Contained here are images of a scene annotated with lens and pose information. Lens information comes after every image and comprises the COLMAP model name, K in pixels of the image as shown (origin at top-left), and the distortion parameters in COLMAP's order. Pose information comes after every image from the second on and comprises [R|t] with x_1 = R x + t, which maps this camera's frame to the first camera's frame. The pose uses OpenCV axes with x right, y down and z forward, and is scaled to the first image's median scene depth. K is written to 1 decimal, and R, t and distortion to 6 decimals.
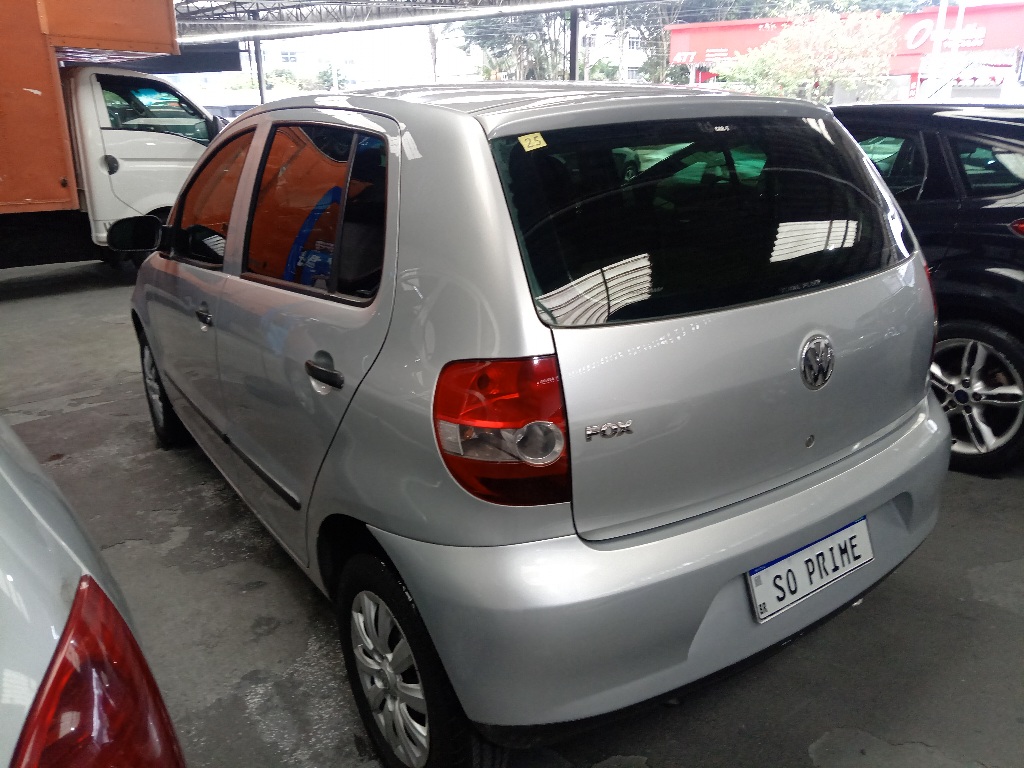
lens RADIAL K [[770.8, 0, 513.3], [0, 770.8, 392.4], [0, 0, 1]] dist [-0.032119, 0.001039]
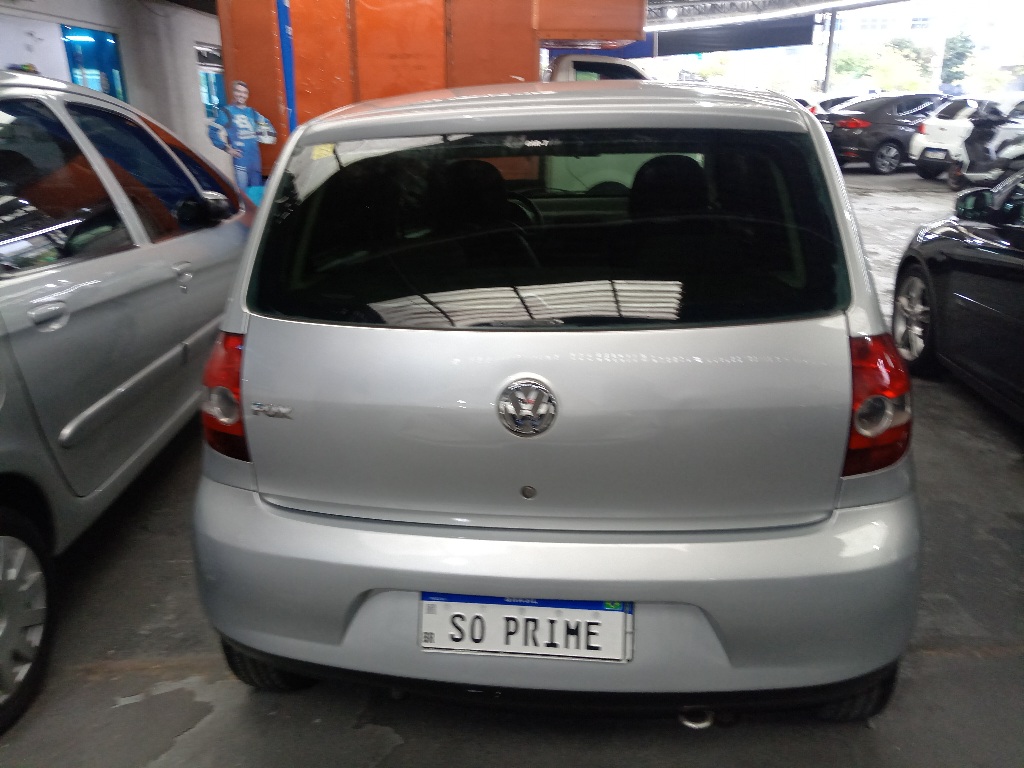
lens RADIAL K [[754.0, 0, 512.0], [0, 754.0, 384.0], [0, 0, 1]] dist [0.001157, 0.003992]
pose [[0.750502, 0.223921, -0.621776, 0.827415], [-0.207485, 0.973113, 0.100008, -0.135372], [0.627452, 0.053953, 0.776784, 0.265927]]
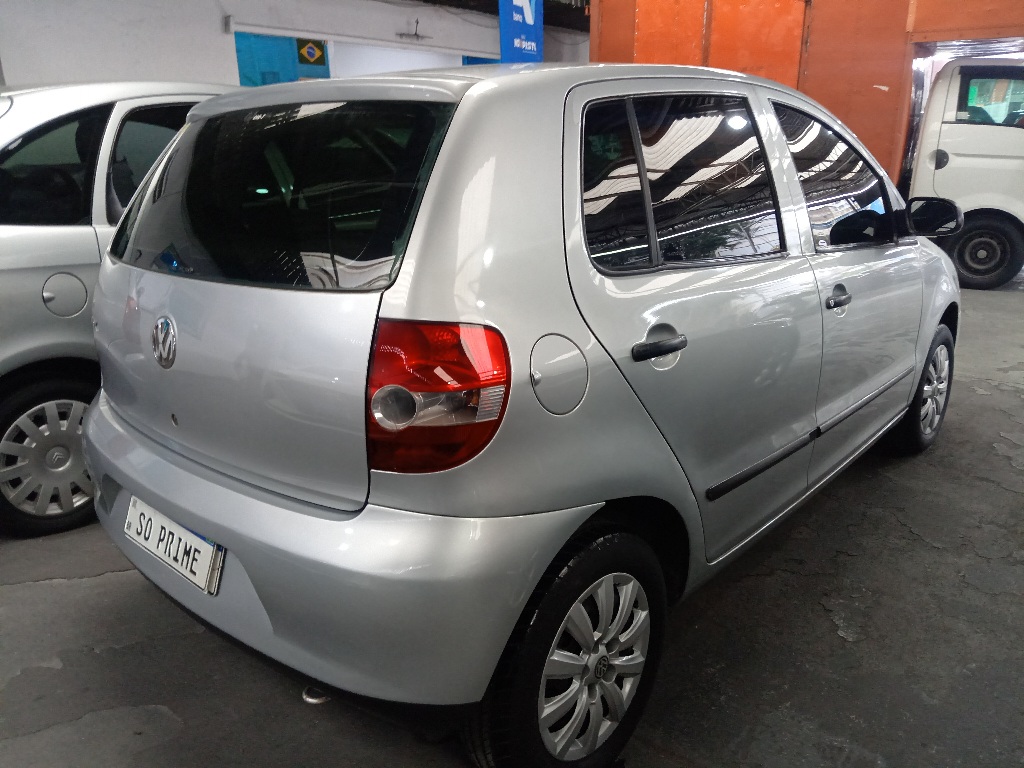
lens RADIAL K [[753.1, 0, 510.7], [0, 753.1, 393.3], [0, 0, 1]] dist [-0.004368, -0.007222]
pose [[0.237660, 0.305650, -0.922006, 1.306699], [-0.296988, 0.926612, 0.230624, -0.311841], [0.924833, 0.219015, 0.310993, 1.008986]]
